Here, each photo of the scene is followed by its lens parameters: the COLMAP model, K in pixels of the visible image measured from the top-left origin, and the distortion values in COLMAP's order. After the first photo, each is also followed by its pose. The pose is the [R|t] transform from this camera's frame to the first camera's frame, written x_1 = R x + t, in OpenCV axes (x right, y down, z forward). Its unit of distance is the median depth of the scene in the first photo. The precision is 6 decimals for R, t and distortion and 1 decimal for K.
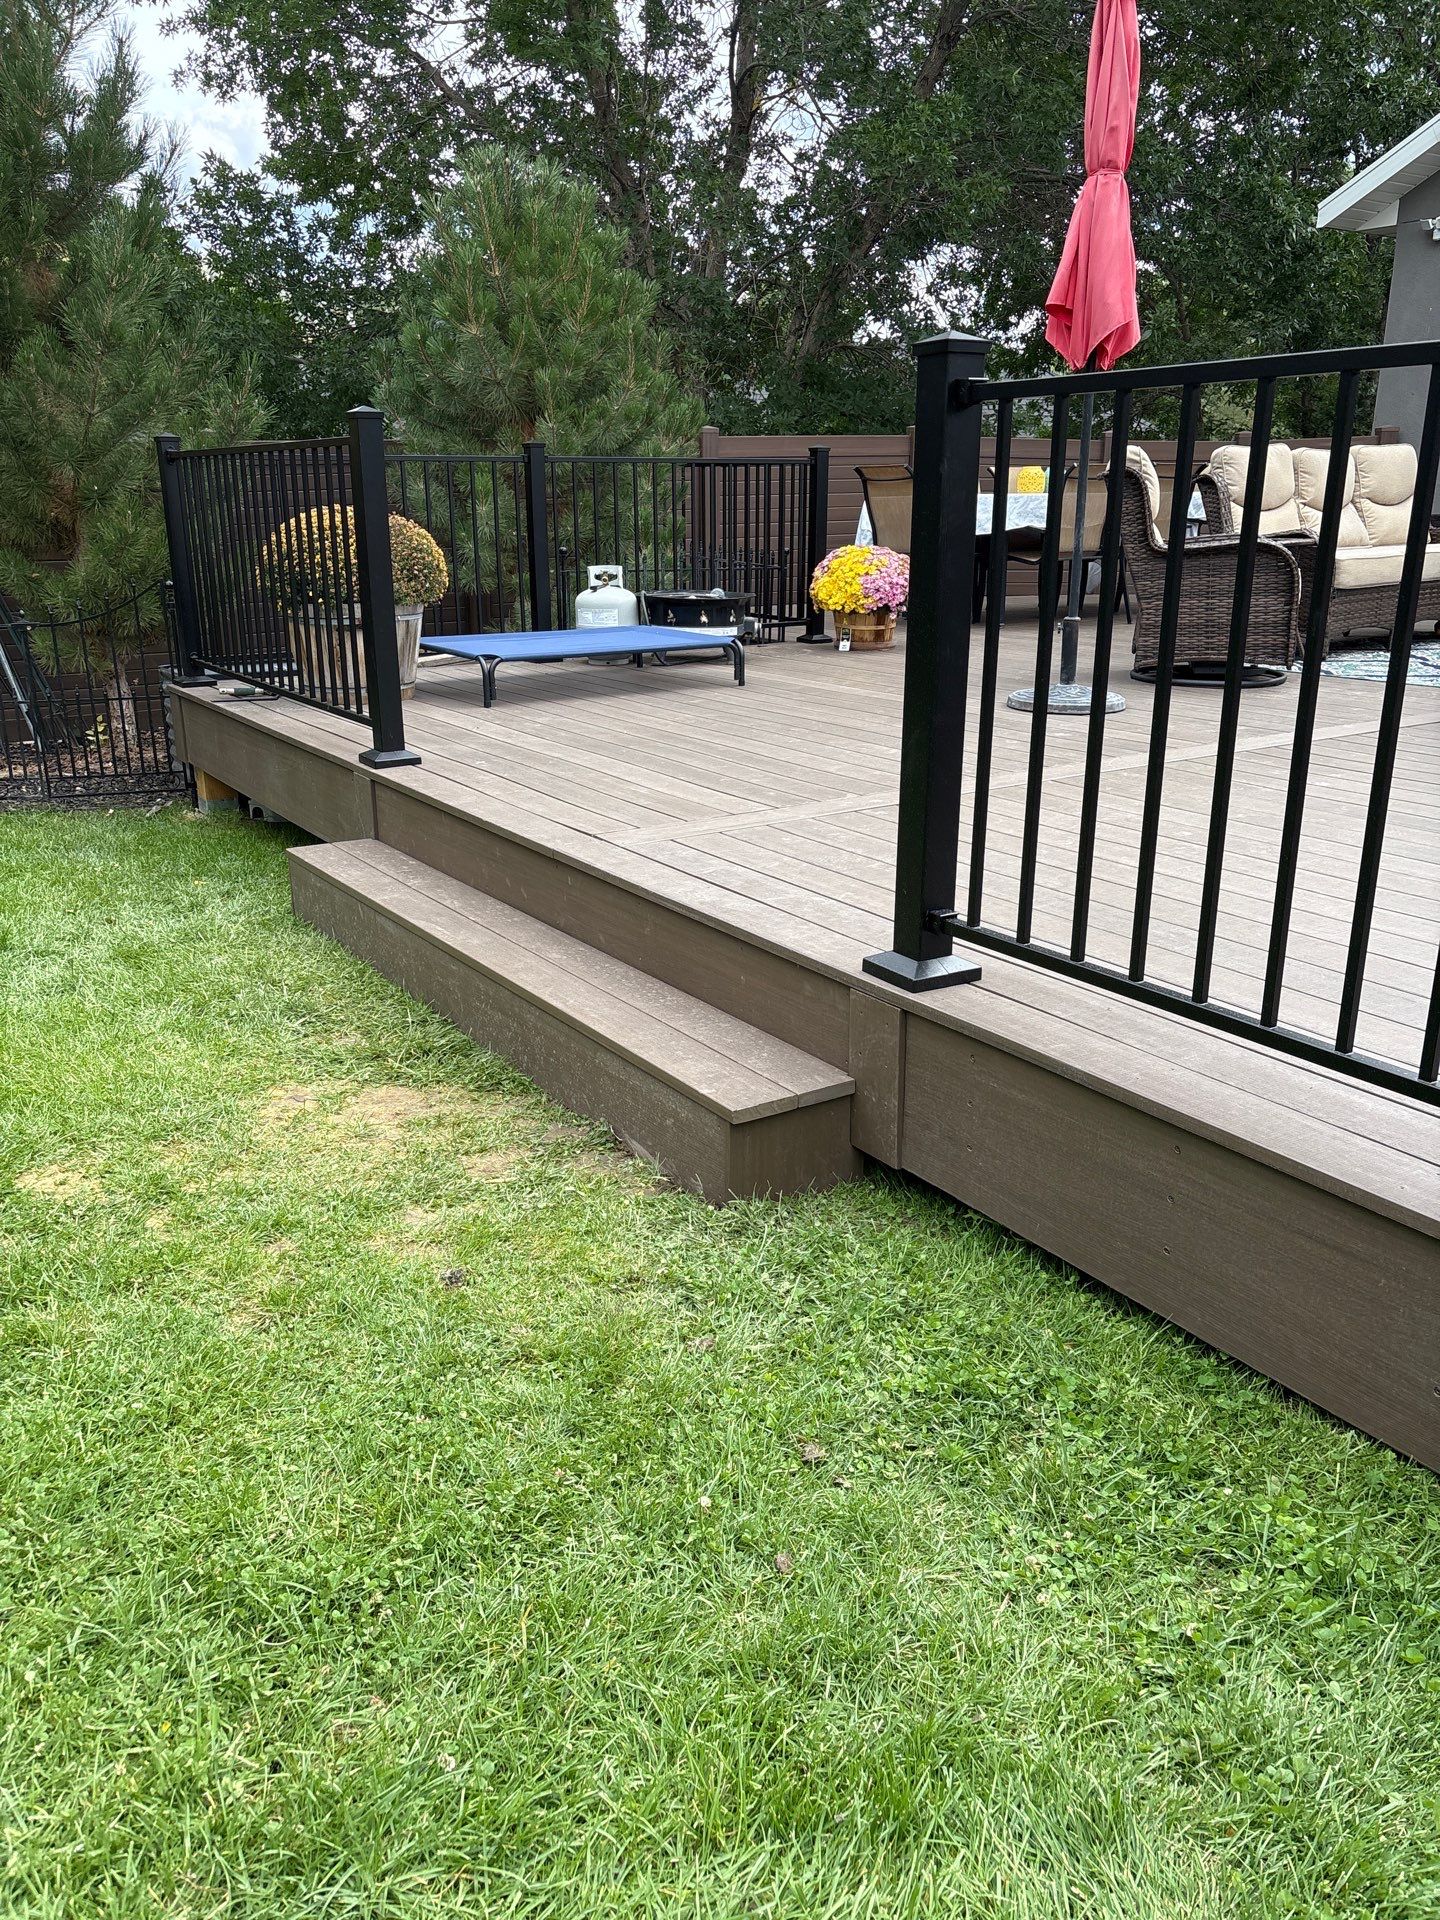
lens RADIAL K [[1444.1, 0, 720.0], [0, 1444.1, 960.0], [0, 0, 1]] dist [0.004461, -0.002614]
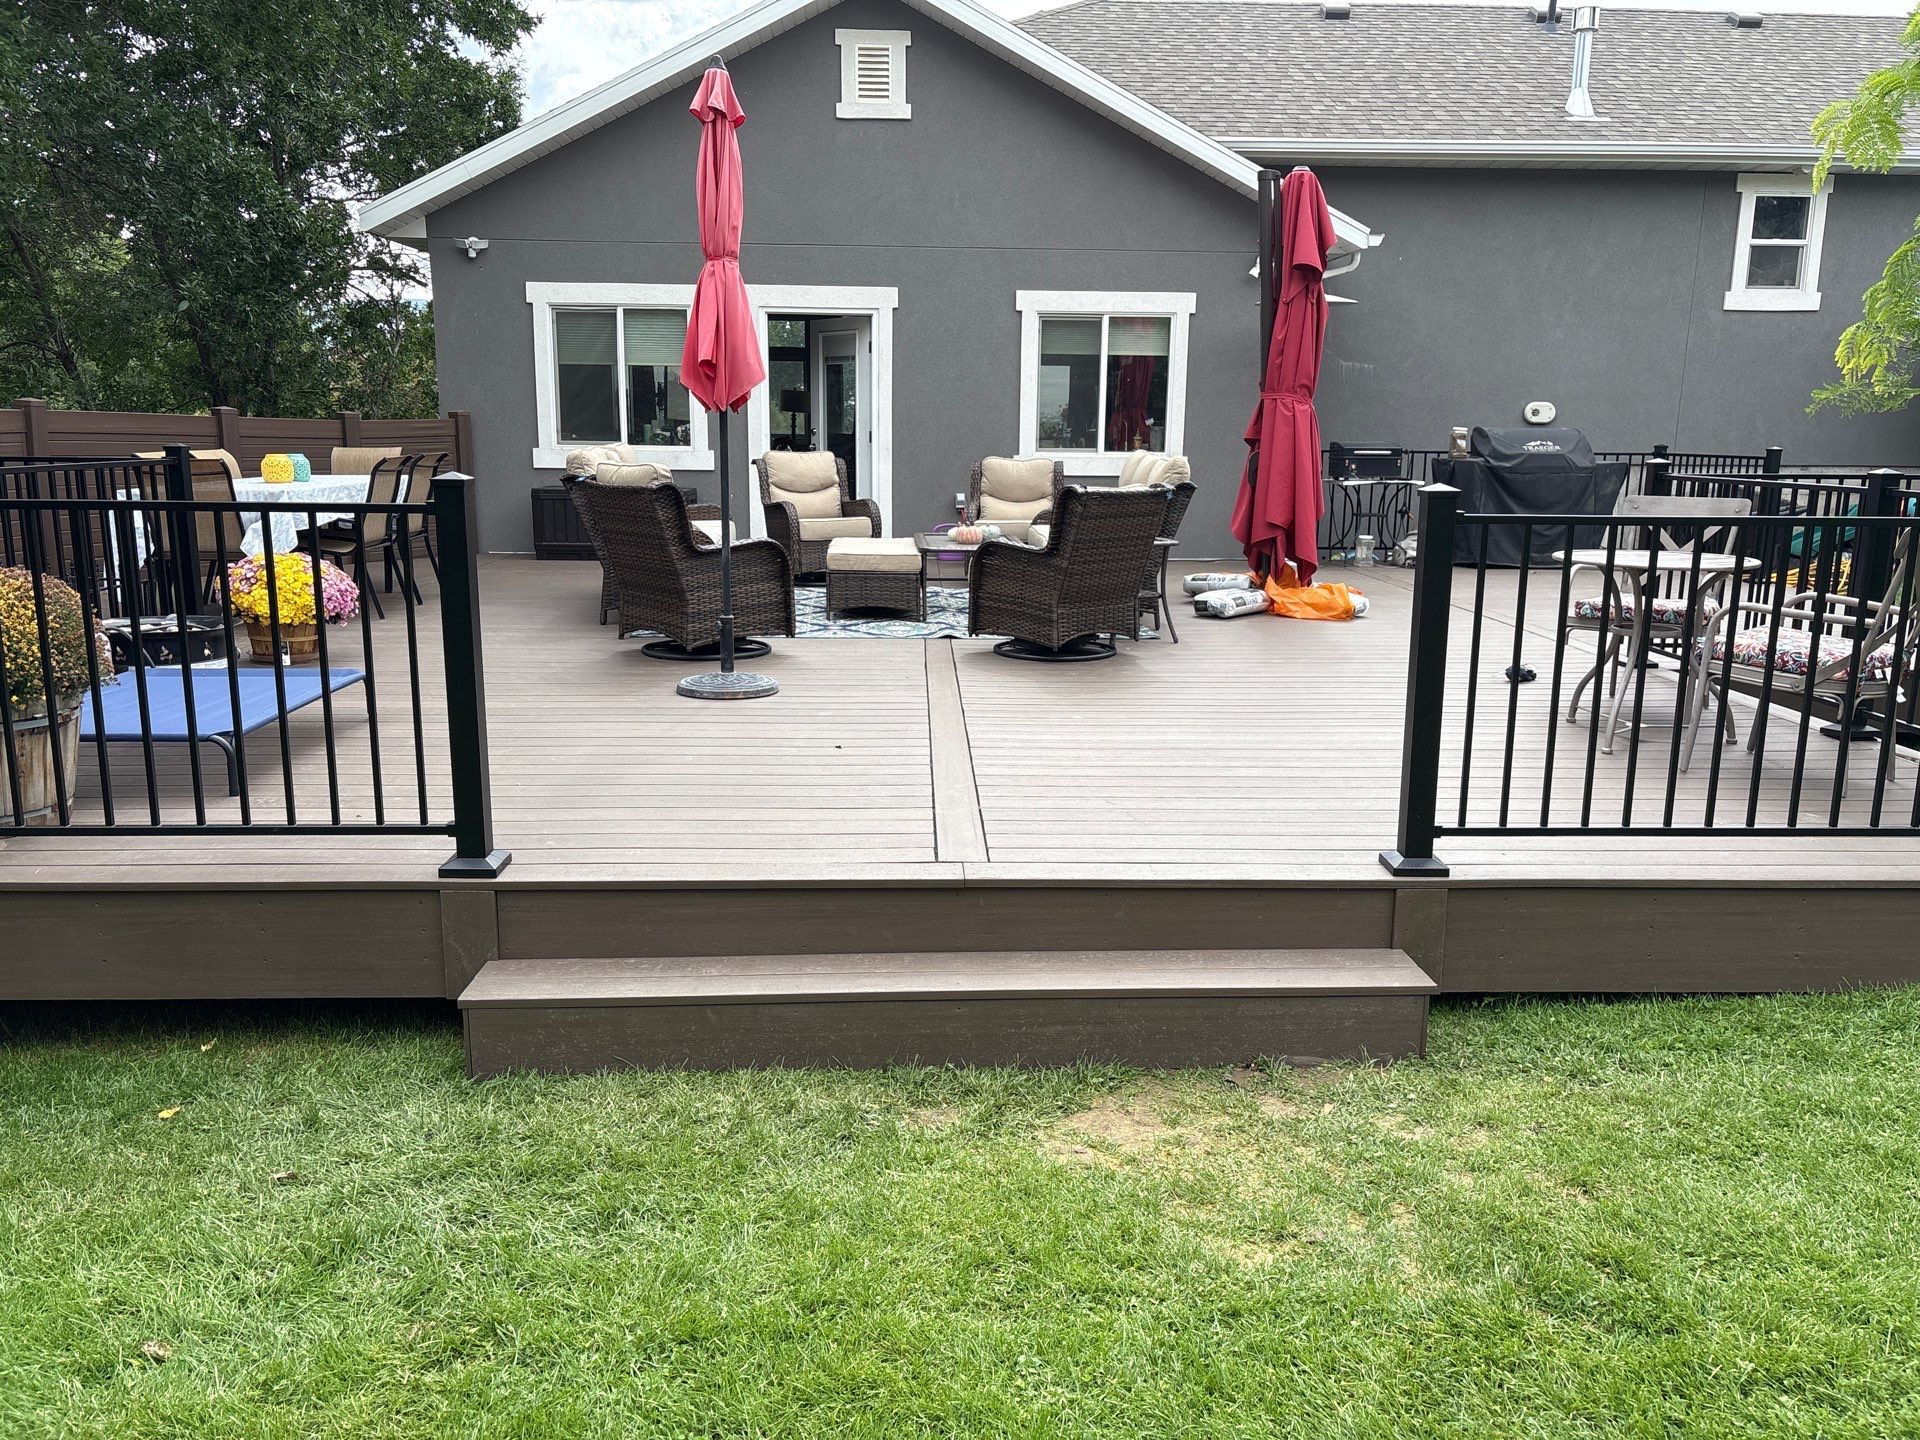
lens RADIAL K [[1444.1, 0, 960.0], [0, 1444.1, 720.0], [0, 0, 1]] dist [0.004461, -0.002614]
pose [[0.514993, -0.159063, 0.842307, -1.158379], [0.248900, 0.968045, 0.030628, -0.259403], [-0.820262, 0.193877, 0.538127, 0.430152]]
